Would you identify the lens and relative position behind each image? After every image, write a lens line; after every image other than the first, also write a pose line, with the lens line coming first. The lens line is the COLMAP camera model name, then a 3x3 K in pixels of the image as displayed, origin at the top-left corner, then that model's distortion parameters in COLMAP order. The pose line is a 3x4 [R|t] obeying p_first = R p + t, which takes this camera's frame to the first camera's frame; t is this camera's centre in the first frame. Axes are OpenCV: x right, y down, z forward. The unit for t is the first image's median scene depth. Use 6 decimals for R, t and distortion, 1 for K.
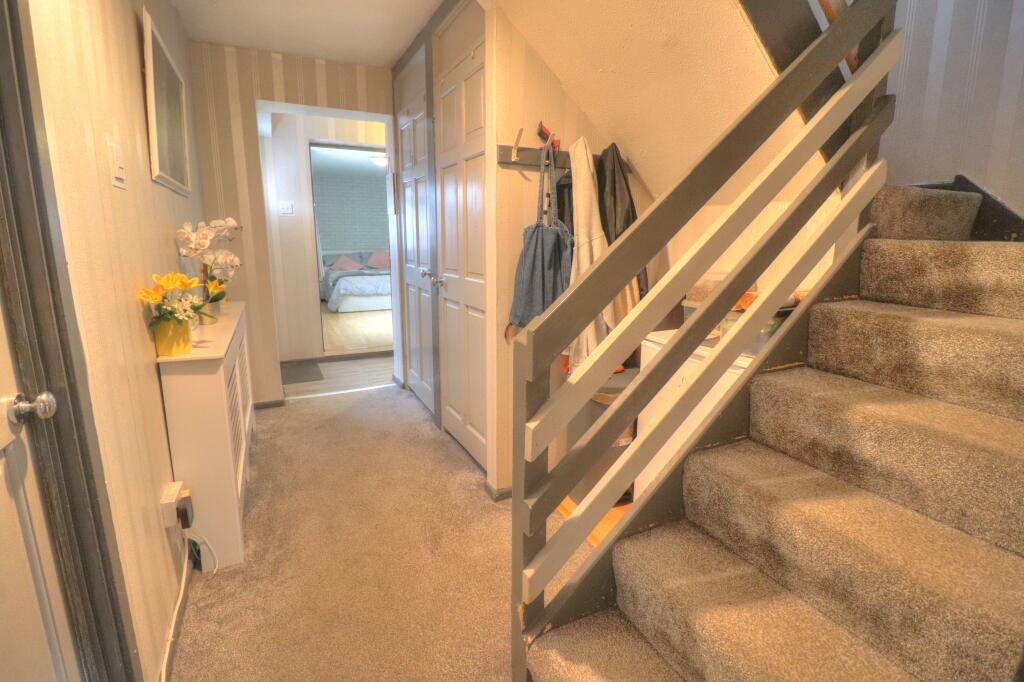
lens RADIAL K [[475.8, 0, 507.2], [0, 475.8, 328.2], [0, 0, 1]] dist [0.001286, -0.013566]
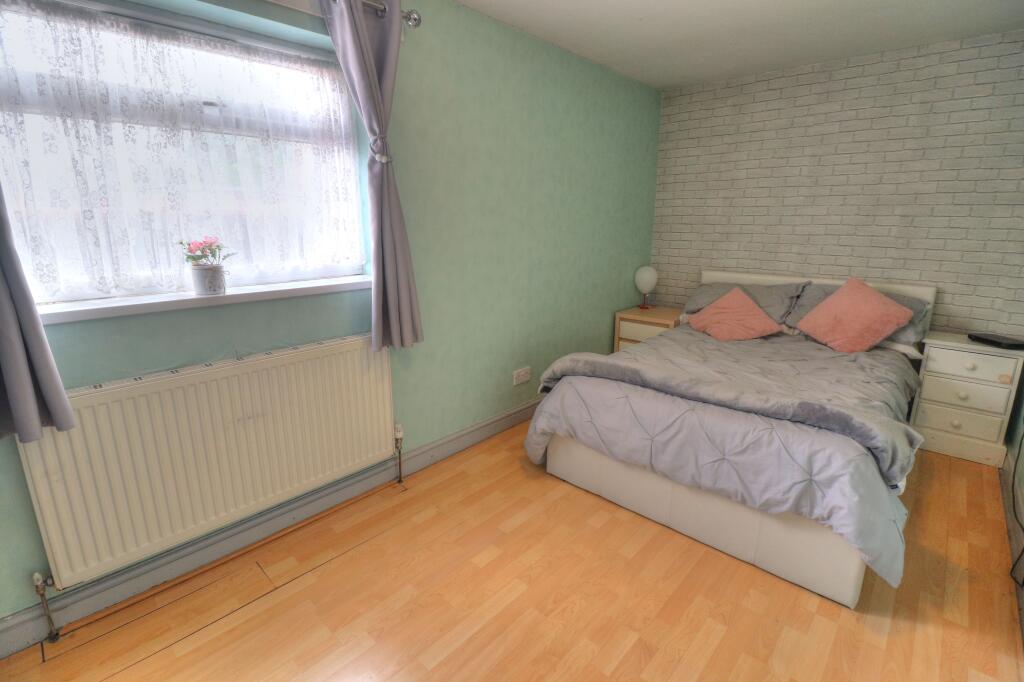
lens RADIAL K [[475.8, 0, 507.2], [0, 475.8, 328.2], [0, 0, 1]] dist [0.001286, -0.013566]
pose [[0.350245, 0.214310, -0.911811, -0.081138], [-0.178227, 0.970936, 0.159746, -0.177025], [0.919545, 0.106560, 0.378261, 0.832347]]
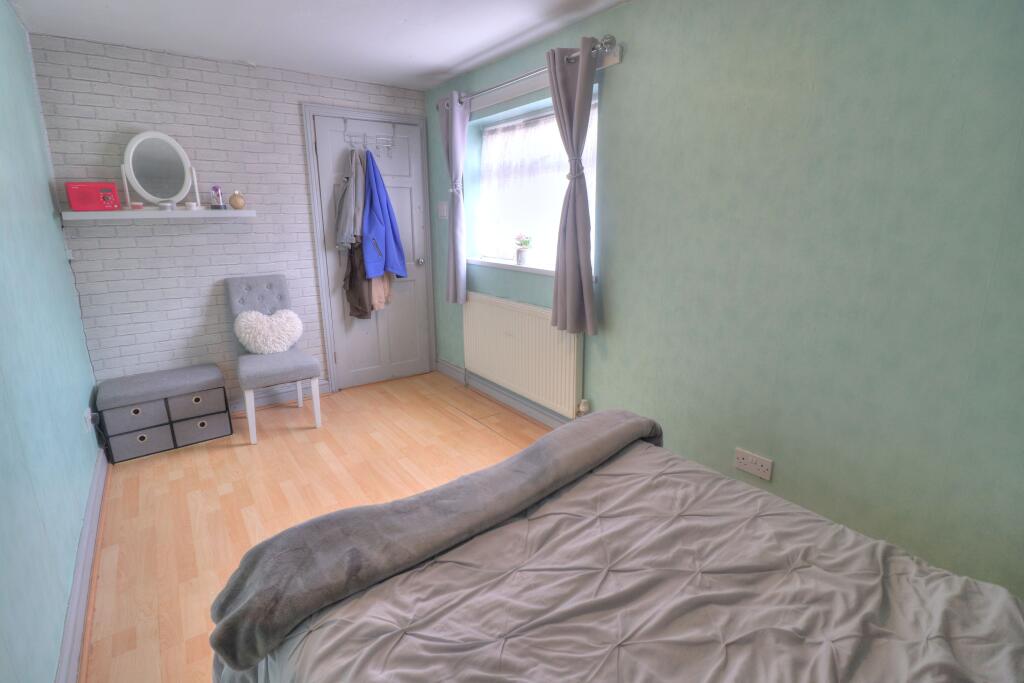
lens RADIAL K [[475.8, 0, 507.2], [0, 475.8, 328.7], [0, 0, 1]] dist [0.001286, -0.013566]
pose [[-0.982673, 0.051672, -0.178001, -0.256806], [-0.026107, 0.912192, 0.408931, -0.251489], [0.183502, 0.406492, -0.895037, 1.187468]]
